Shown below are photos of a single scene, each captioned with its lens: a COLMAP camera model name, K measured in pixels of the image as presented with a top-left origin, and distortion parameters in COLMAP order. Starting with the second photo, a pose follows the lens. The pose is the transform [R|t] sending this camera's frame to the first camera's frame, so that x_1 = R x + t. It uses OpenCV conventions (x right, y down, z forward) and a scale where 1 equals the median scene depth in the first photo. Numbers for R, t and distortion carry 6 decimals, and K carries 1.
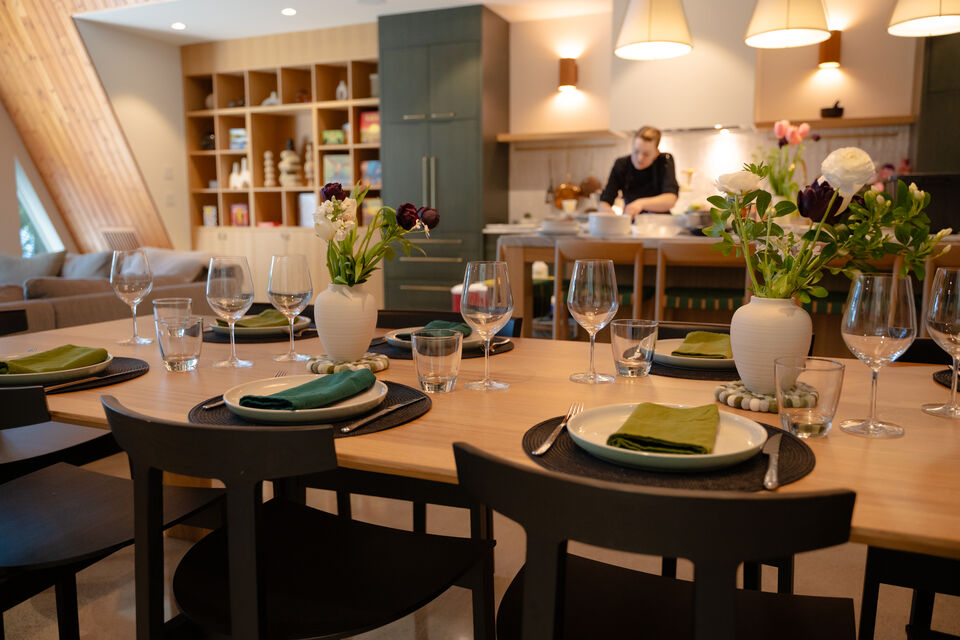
lens RADIAL K [[786.0, 0, 483.7], [0, 786.0, 326.0], [0, 0, 1]] dist [-0.003049, -0.001304]
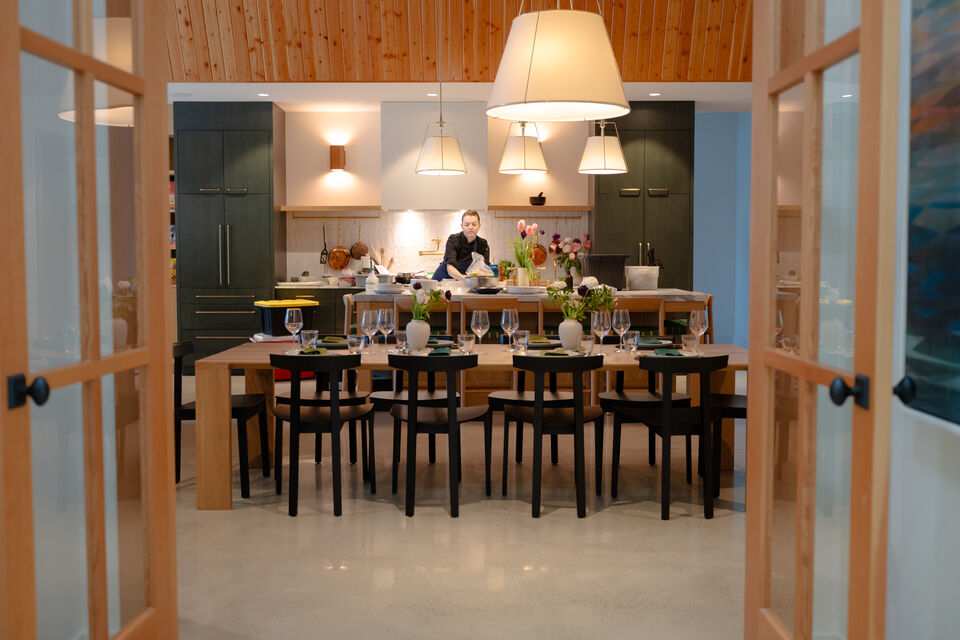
lens RADIAL K [[1010.2, 0, 479.4], [0, 1010.2, 318.4], [0, 0, 1]] dist [0.013137, 0.000000]
pose [[0.921480, -0.021248, 0.387844, -0.322651], [0.050165, 0.996650, -0.064587, 0.042135], [-0.385172, 0.078972, 0.919459, -0.542185]]
